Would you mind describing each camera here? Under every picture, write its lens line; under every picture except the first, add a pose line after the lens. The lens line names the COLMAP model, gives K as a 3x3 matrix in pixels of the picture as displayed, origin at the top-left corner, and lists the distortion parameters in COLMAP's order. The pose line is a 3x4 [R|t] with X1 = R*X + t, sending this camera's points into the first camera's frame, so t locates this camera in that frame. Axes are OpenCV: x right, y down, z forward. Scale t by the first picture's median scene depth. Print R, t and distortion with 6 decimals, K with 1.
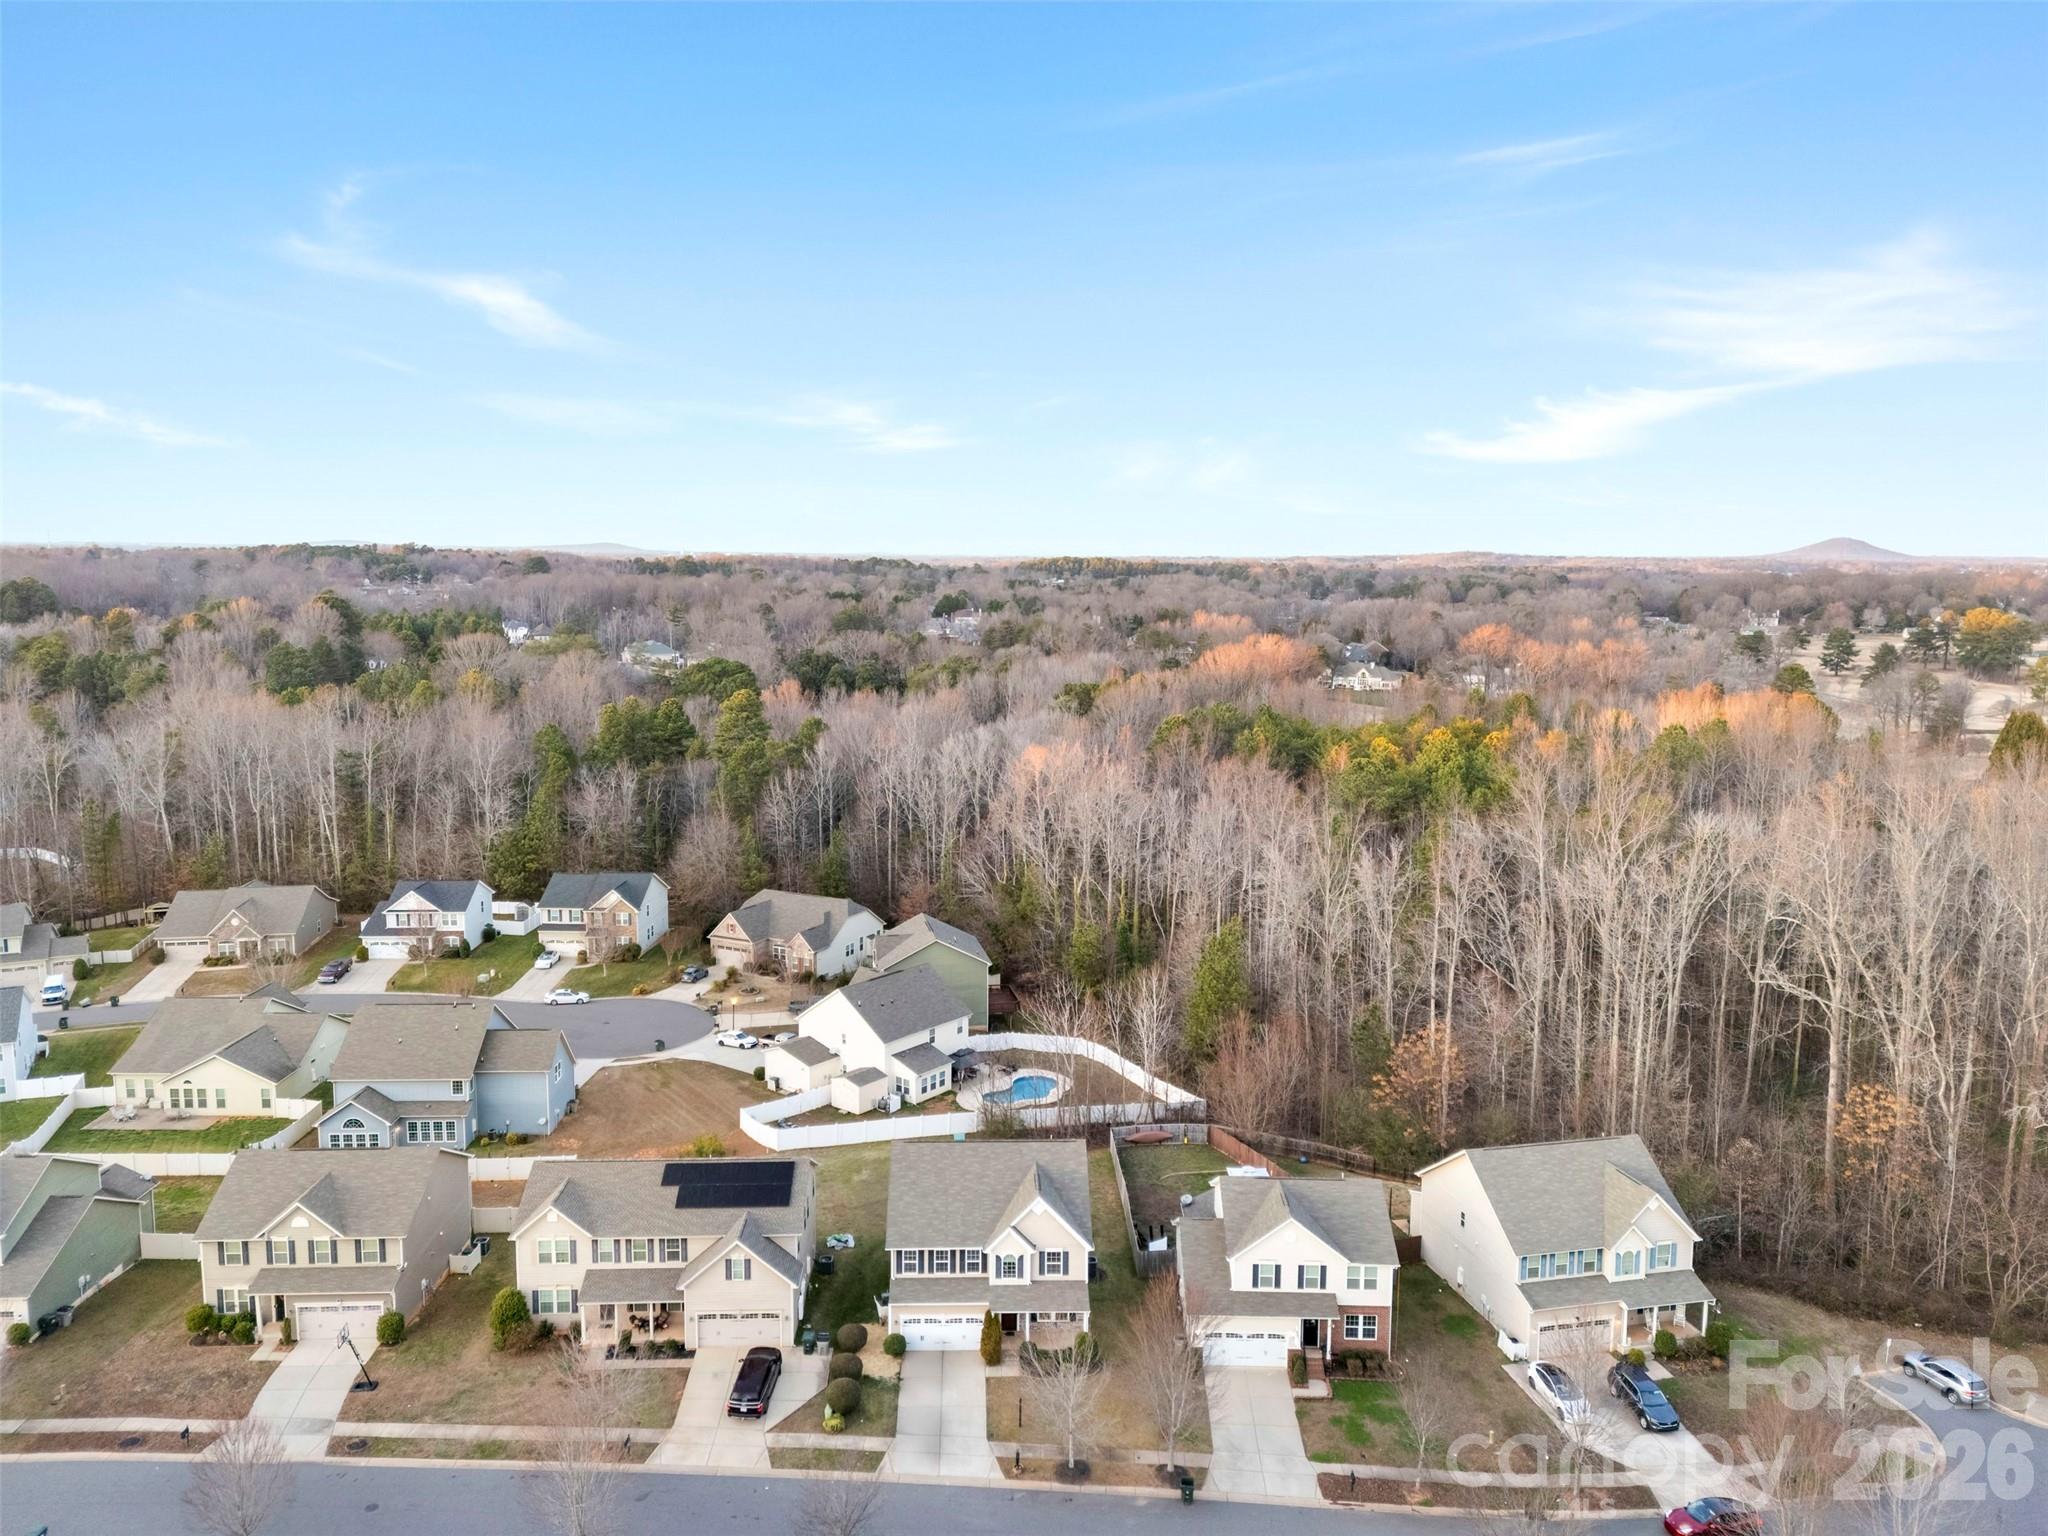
lens RADIAL K [[1496.9, 0, 1024.0], [0, 1496.9, 768.0], [0, 0, 1]] dist [0.070367, -0.072488]
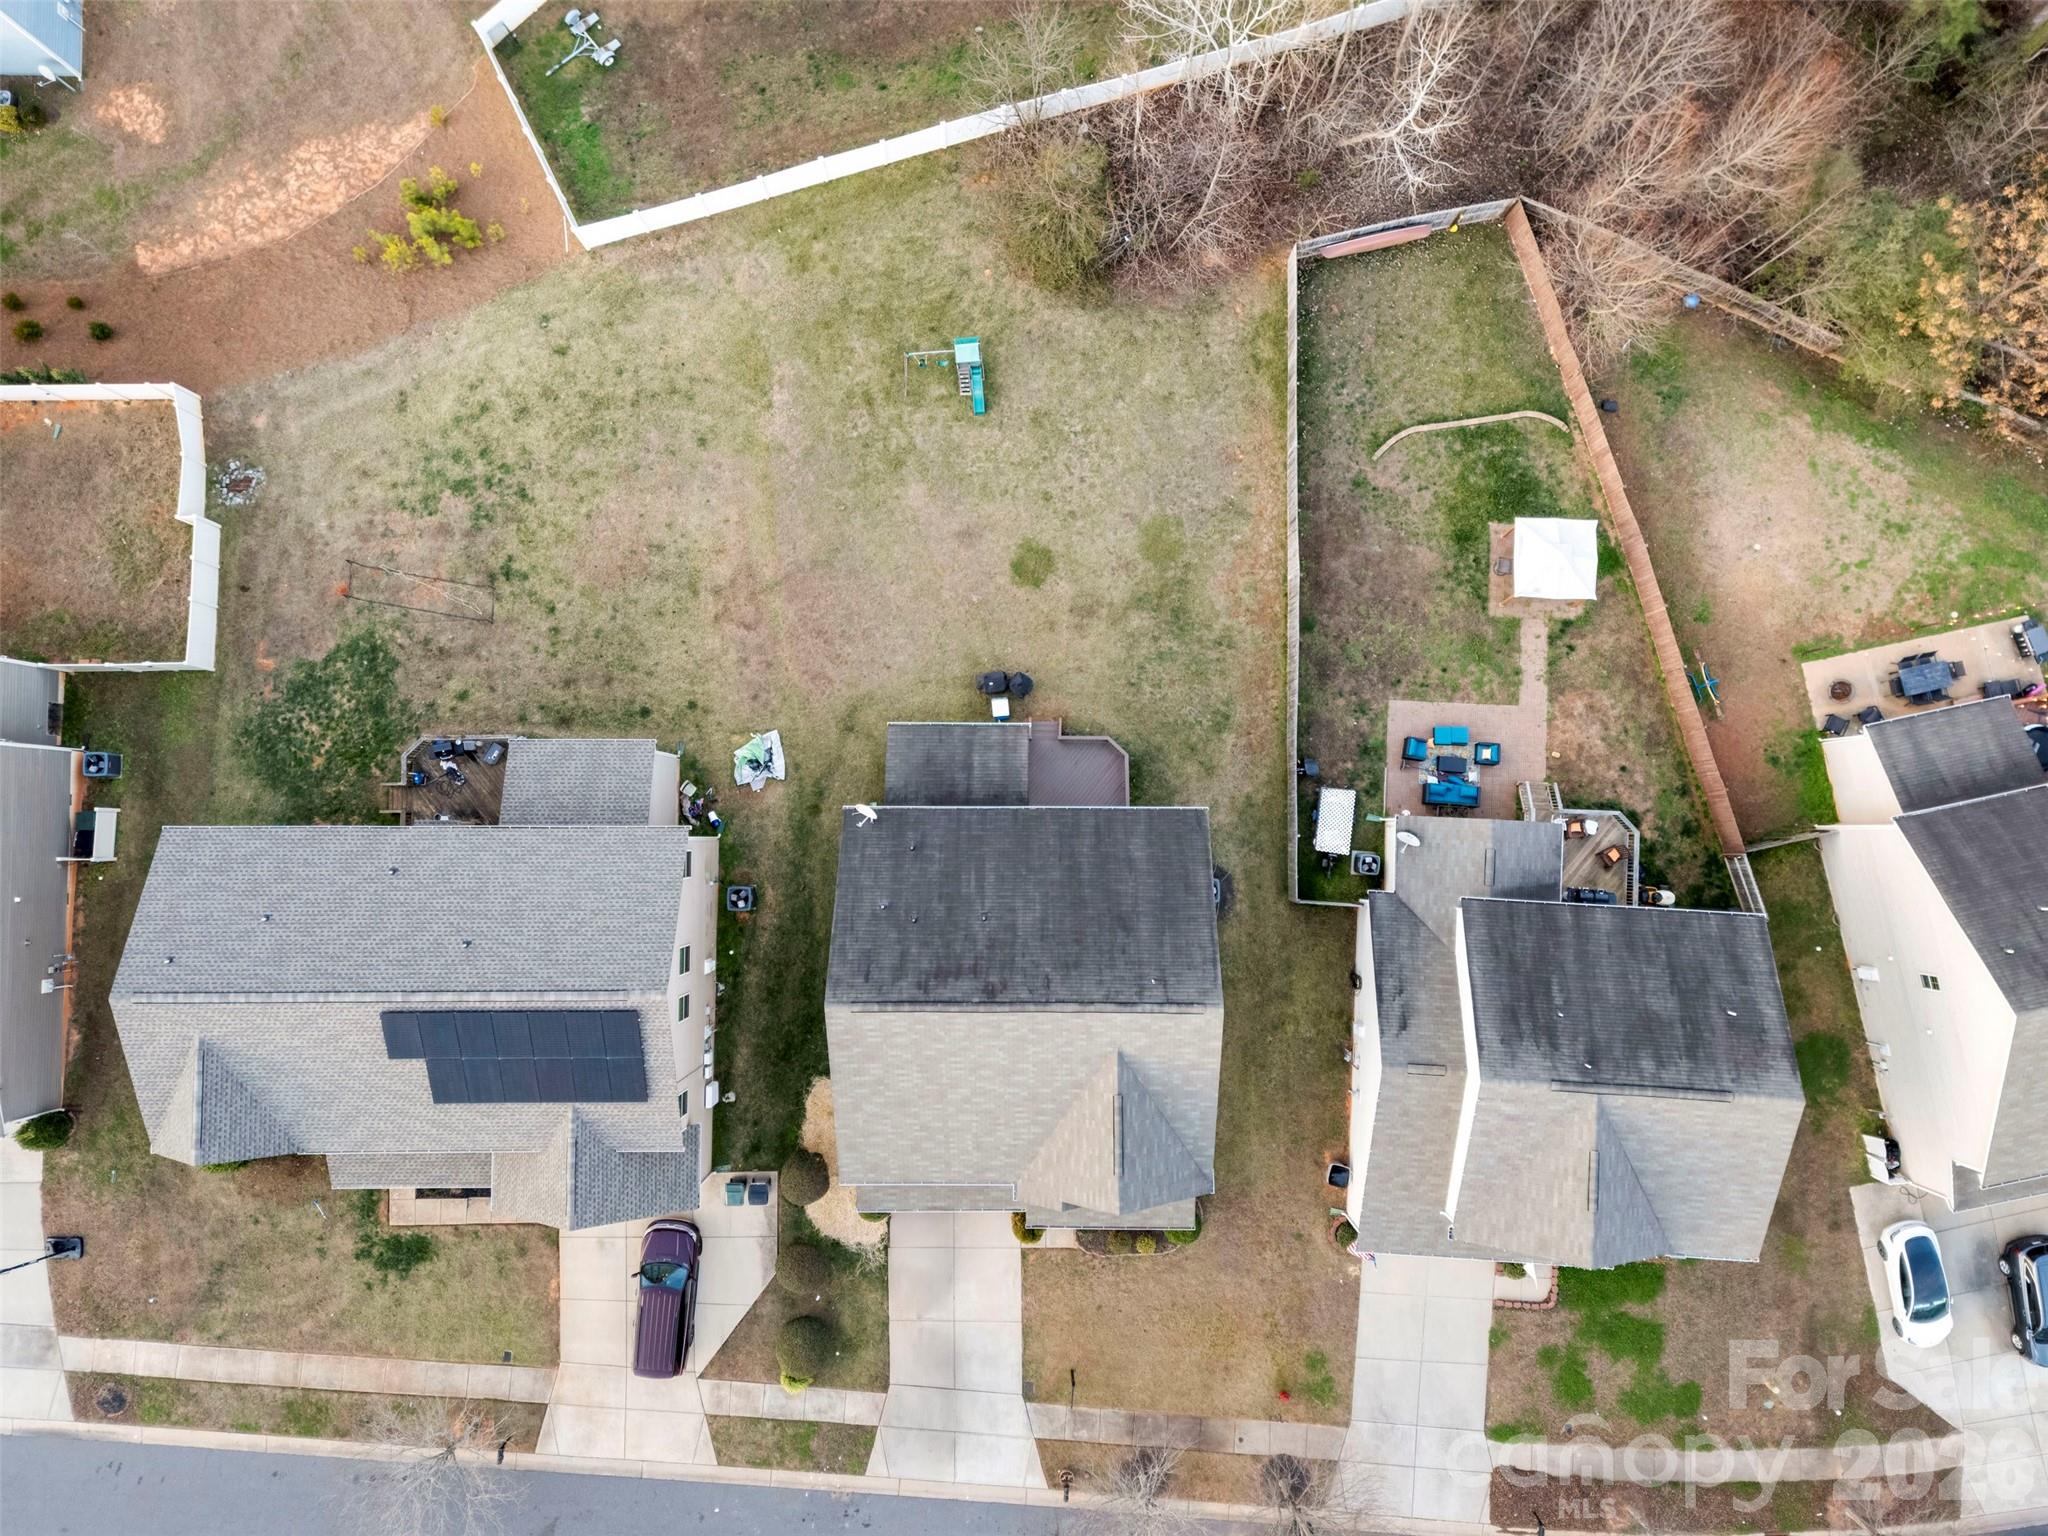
lens RADIAL K [[1496.9, 0, 1024.0], [0, 1496.9, 768.0], [0, 0, 1]] dist [0.070367, -0.072488]
pose [[0.999476, 0.028982, -0.014420, -0.020133], [0.008470, 0.195793, 0.980609, -0.256615], [0.031243, -0.980217, 0.195445, 1.040939]]
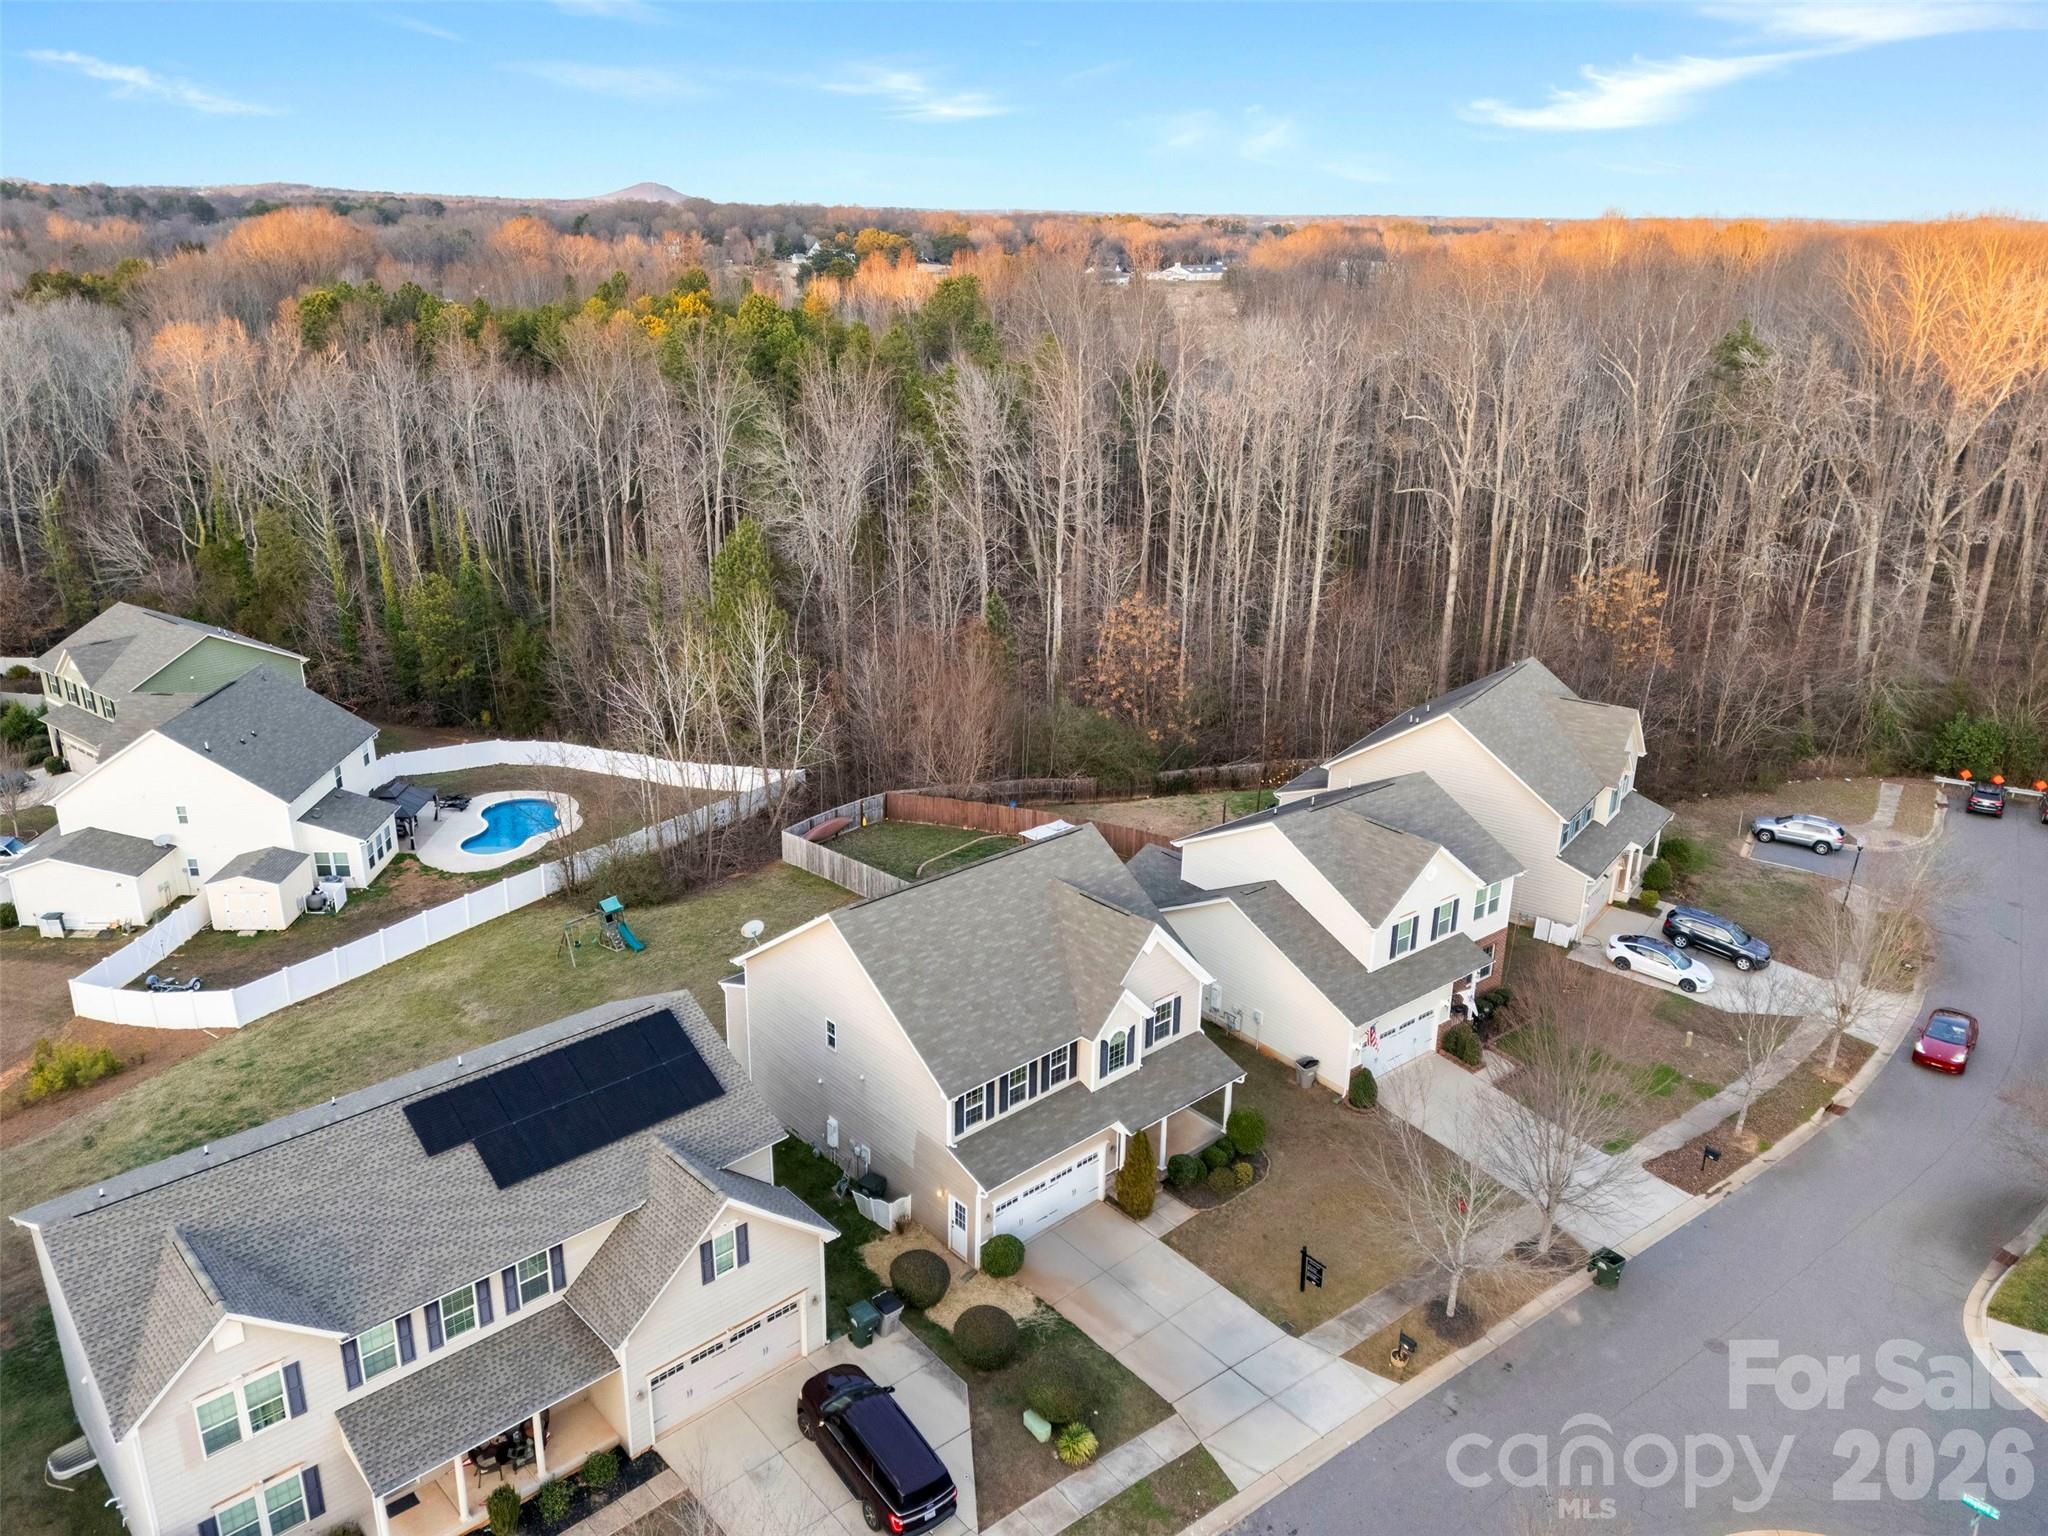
lens RADIAL K [[1496.9, 0, 1024.0], [0, 1496.9, 768.0], [0, 0, 1]] dist [0.070367, -0.072488]
pose [[0.759606, -0.219798, 0.612117, -0.363901], [0.083000, 0.966229, 0.243954, 0.083199], [-0.645065, -0.134503, 0.752196, 0.606502]]
